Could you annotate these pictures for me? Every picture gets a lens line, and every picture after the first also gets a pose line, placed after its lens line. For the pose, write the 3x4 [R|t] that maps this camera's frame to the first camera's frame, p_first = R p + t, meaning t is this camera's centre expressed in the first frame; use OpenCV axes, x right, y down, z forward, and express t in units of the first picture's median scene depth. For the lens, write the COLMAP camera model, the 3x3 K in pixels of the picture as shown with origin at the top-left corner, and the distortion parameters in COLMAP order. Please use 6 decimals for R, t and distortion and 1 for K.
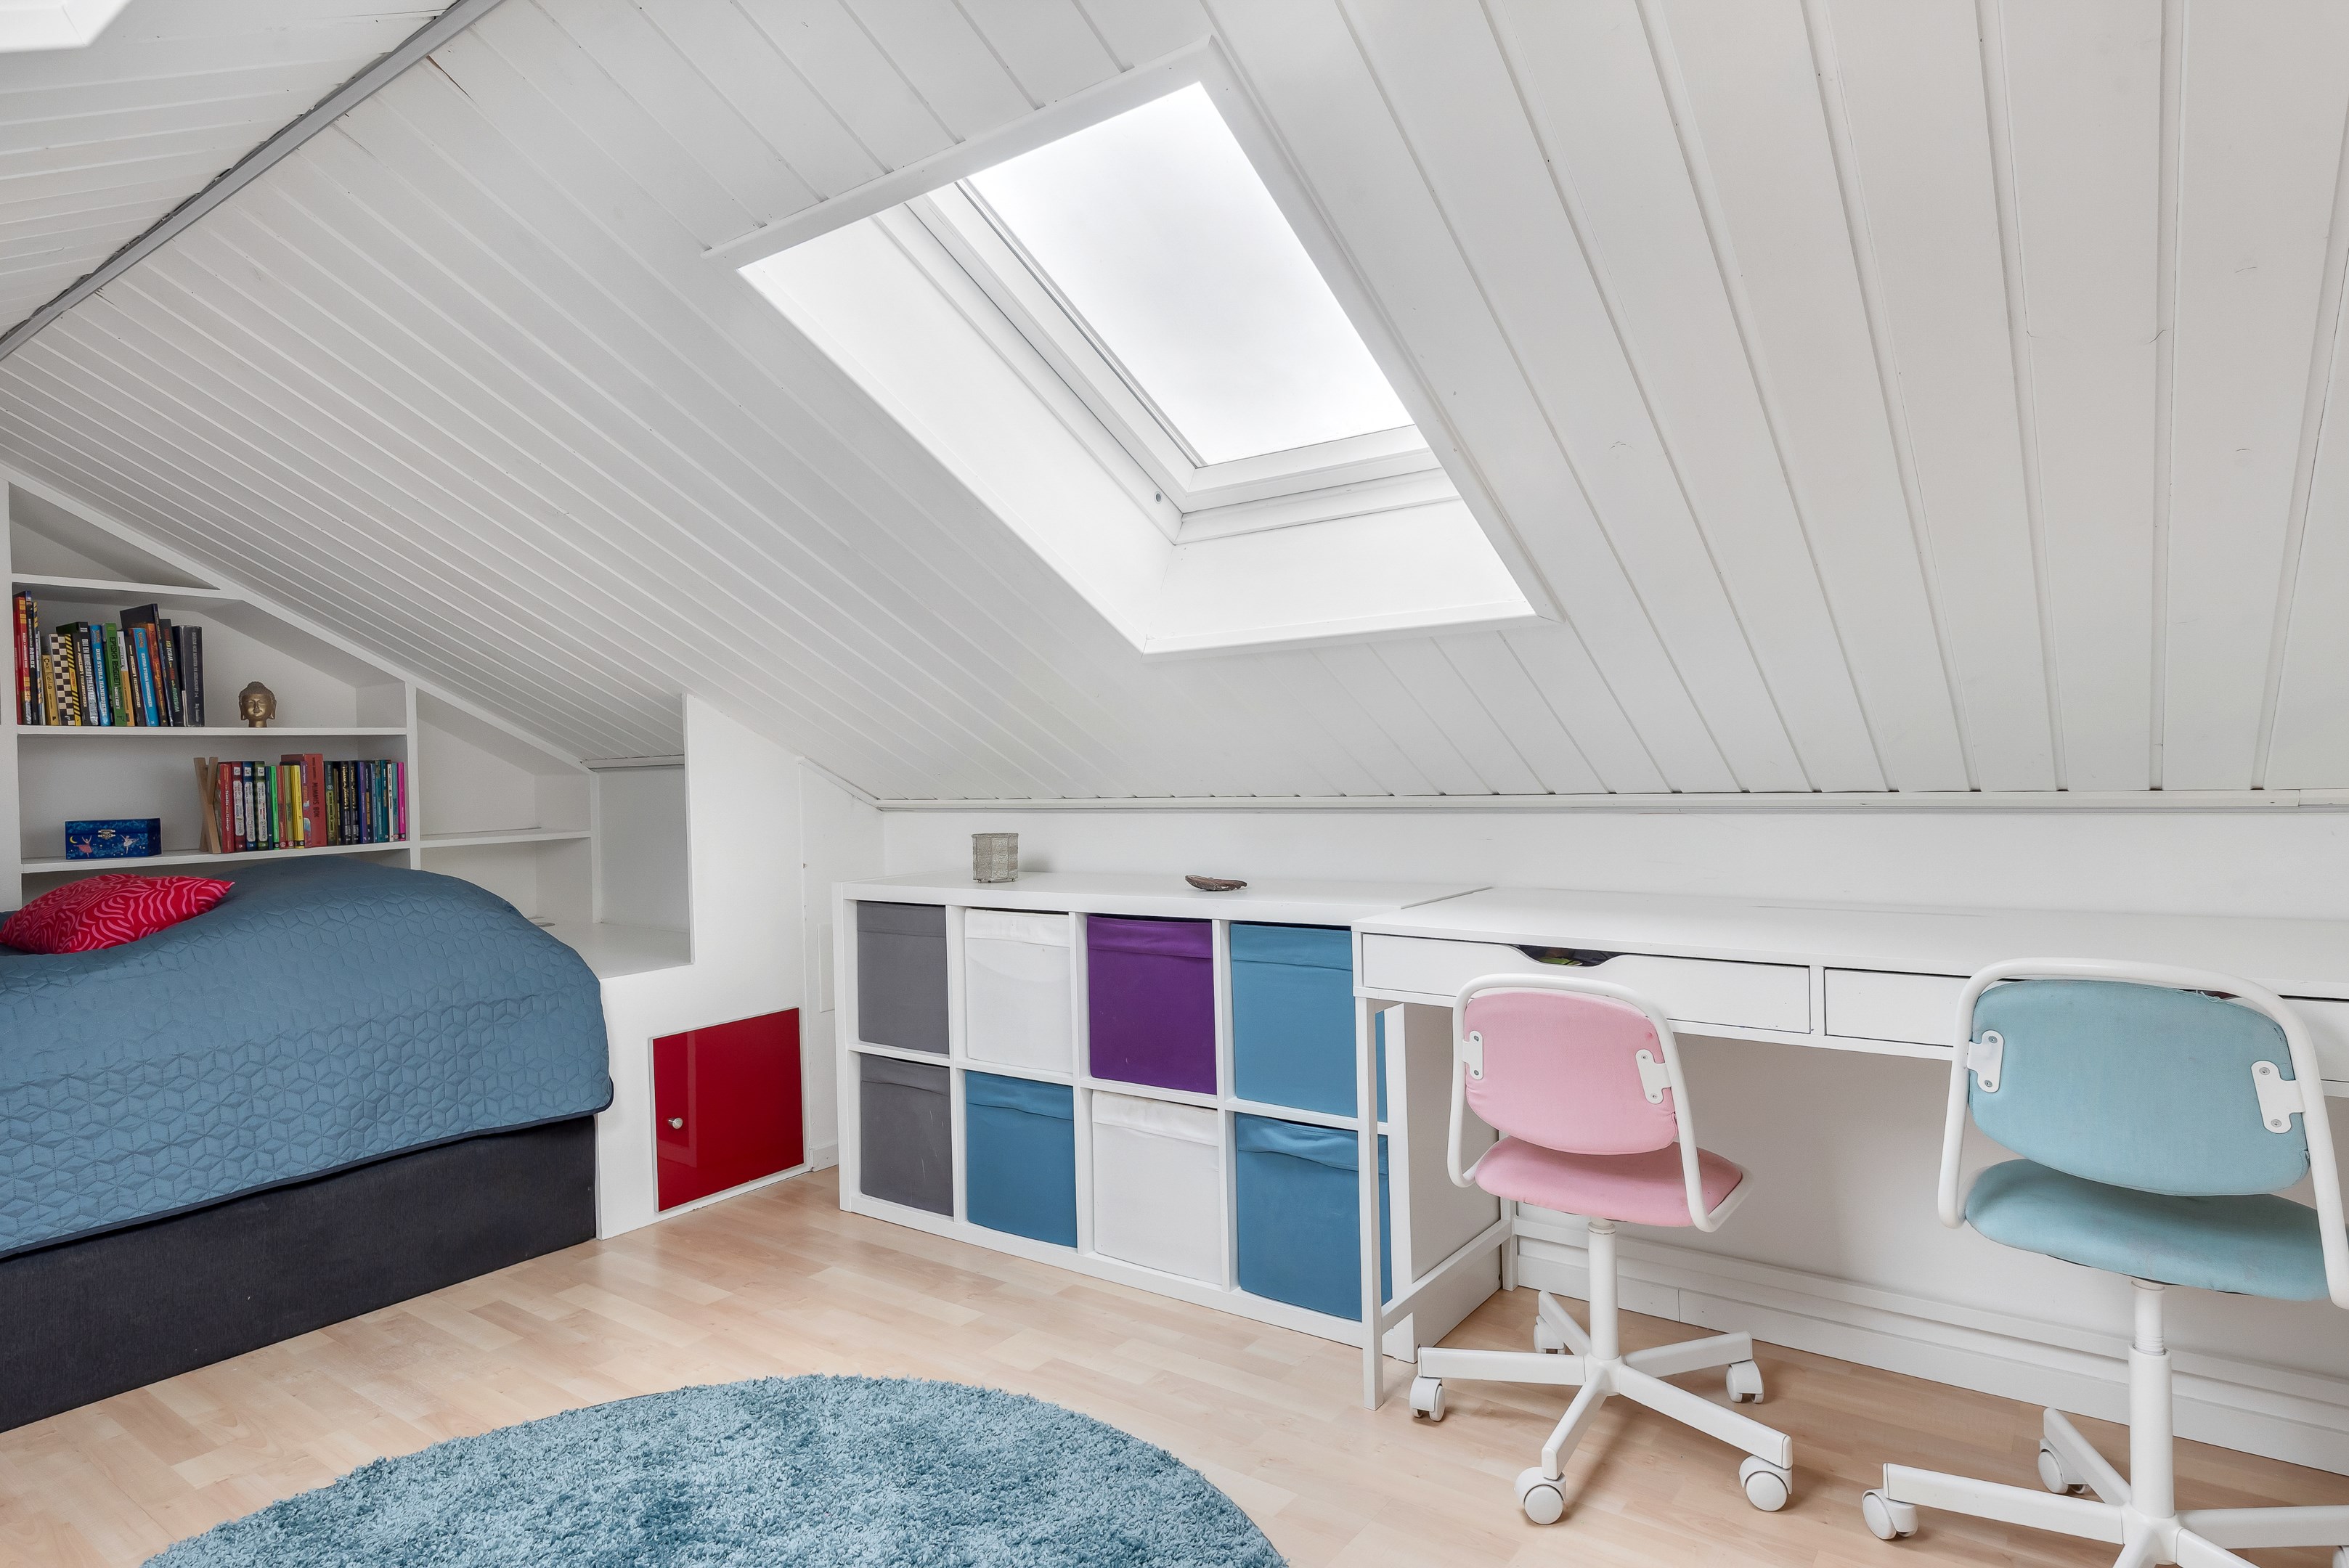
lens RADIAL K [[1284.3, 0, 1174.5], [0, 1284.3, 784.0], [0, 0, 1]] dist [0.028129, -0.018897]
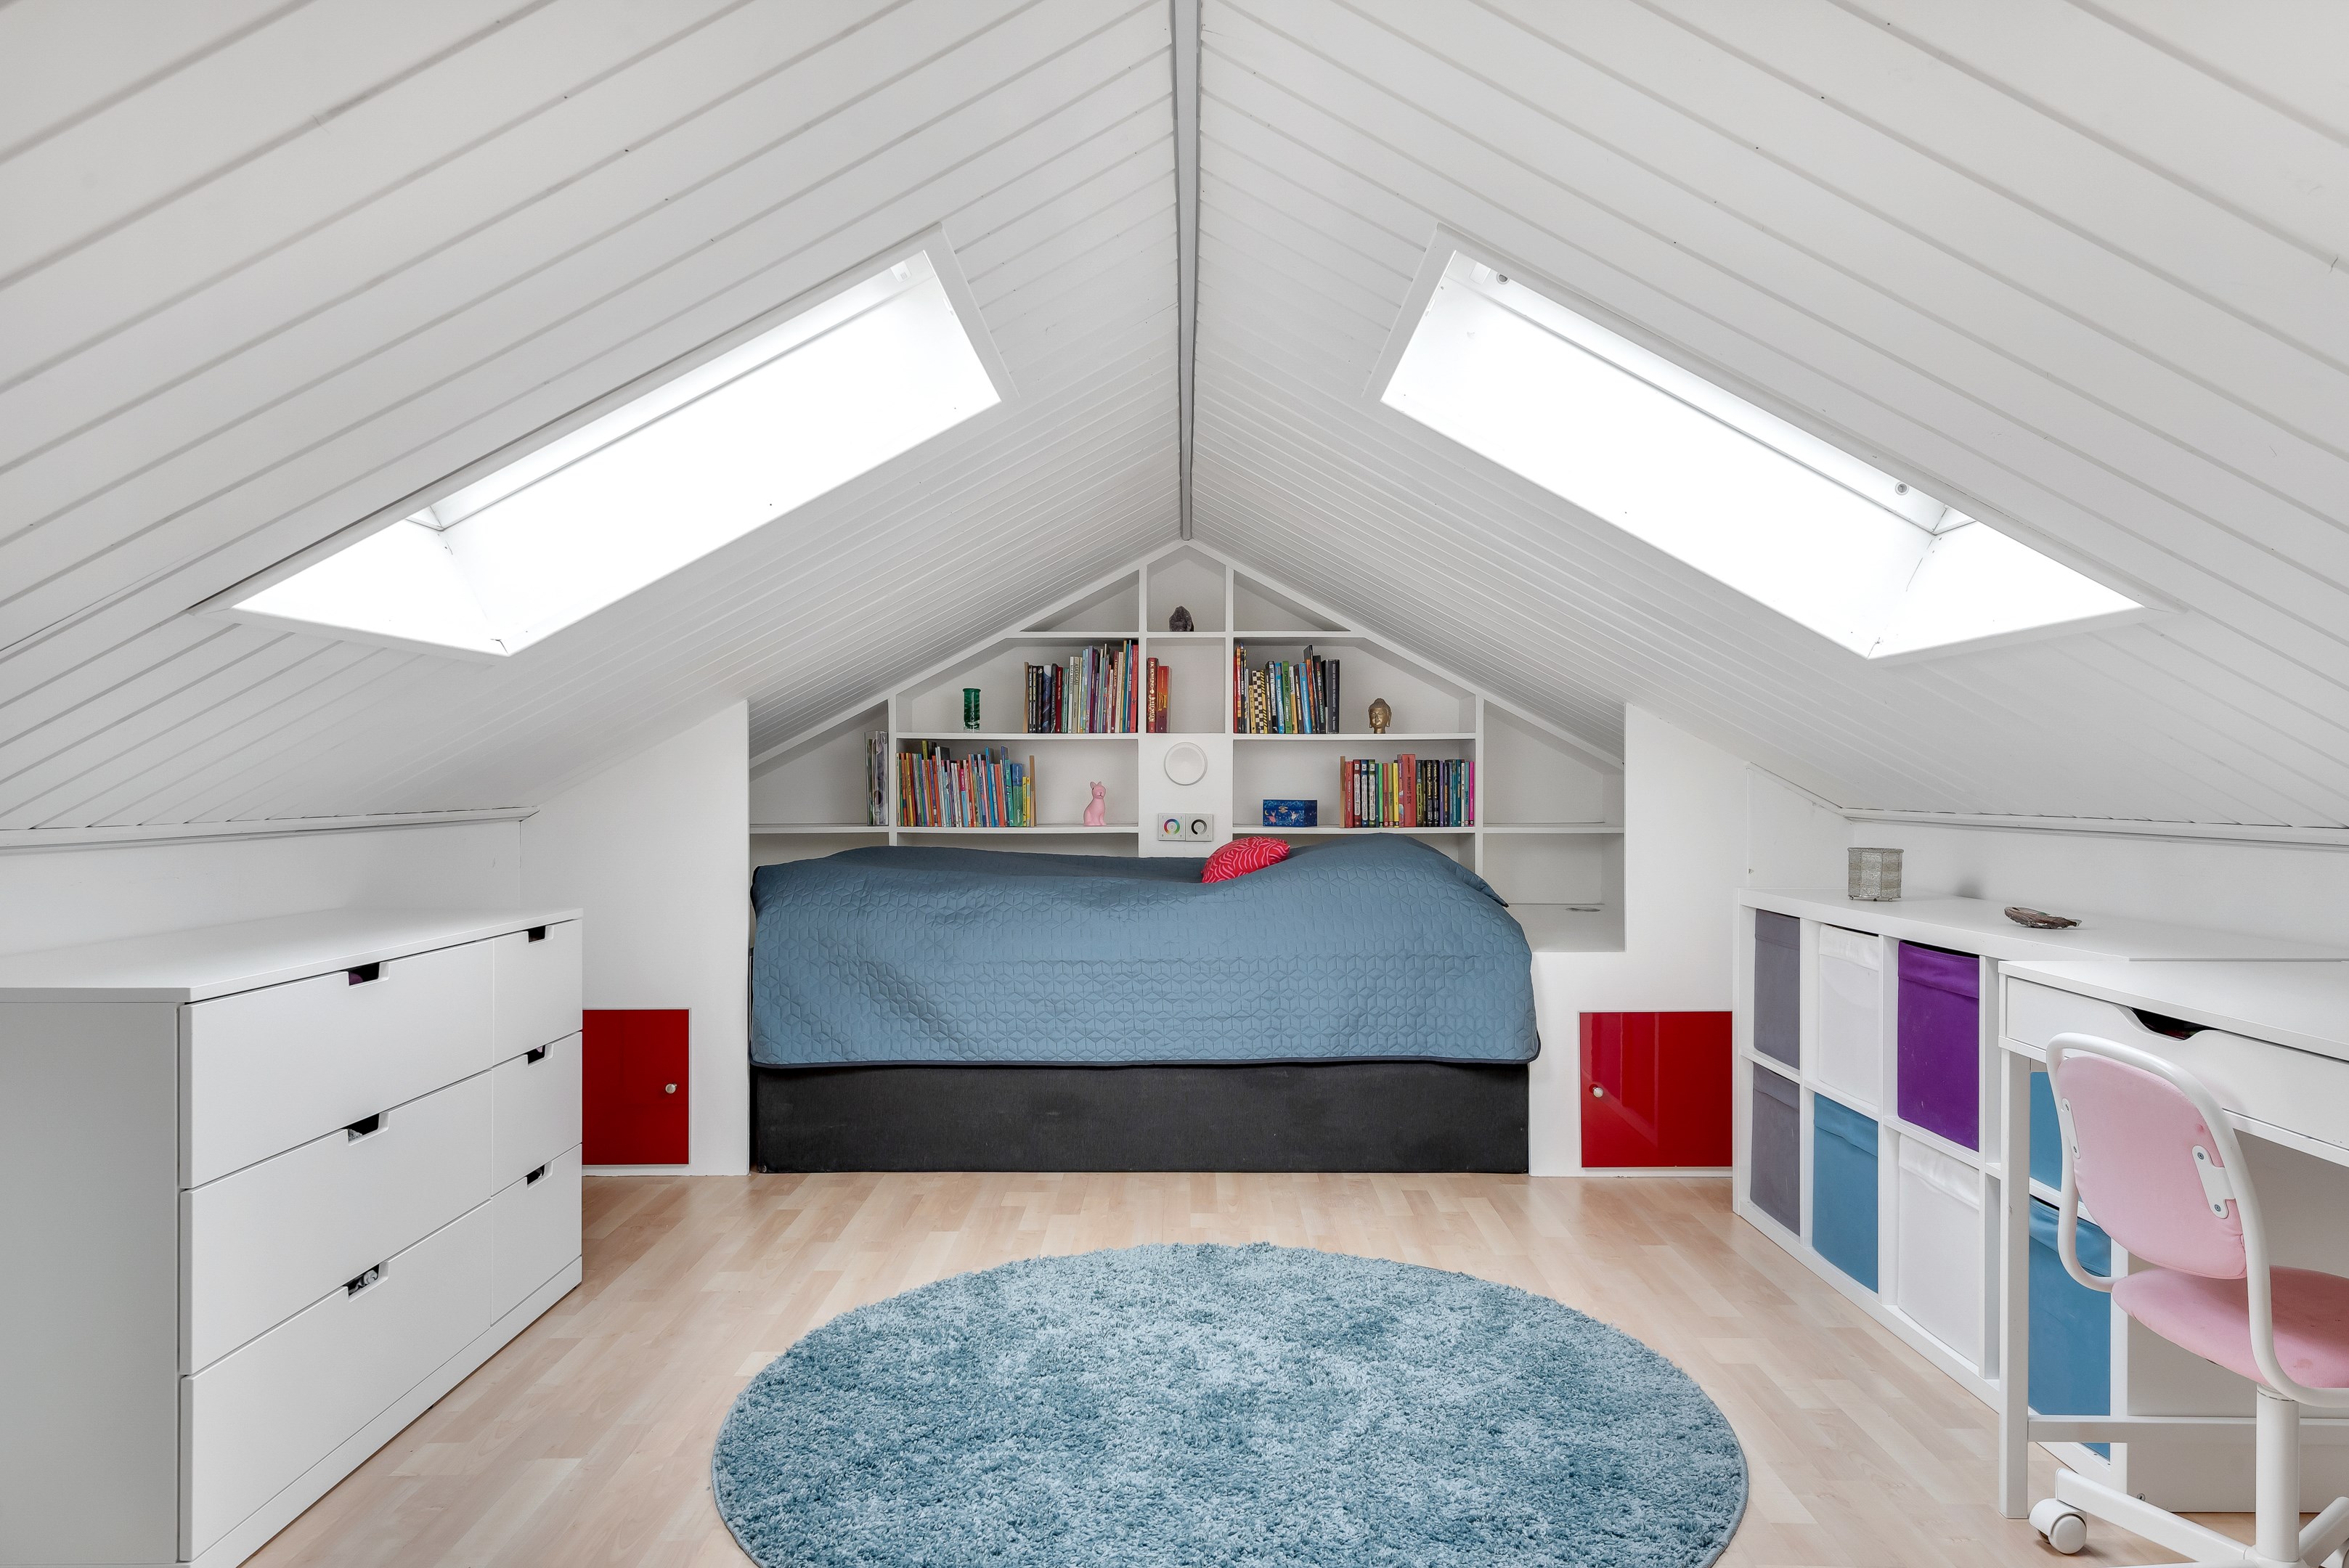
lens RADIAL K [[1489.1, 0, 1174.5], [0, 1489.1, 784.0], [0, 0, 1]] dist [0.000173, 0.000805]
pose [[0.576049, 0.027032, -0.816968, 0.468523], [-0.026631, 0.999543, 0.014296, -0.010314], [0.816981, 0.013522, 0.576506, -0.038037]]
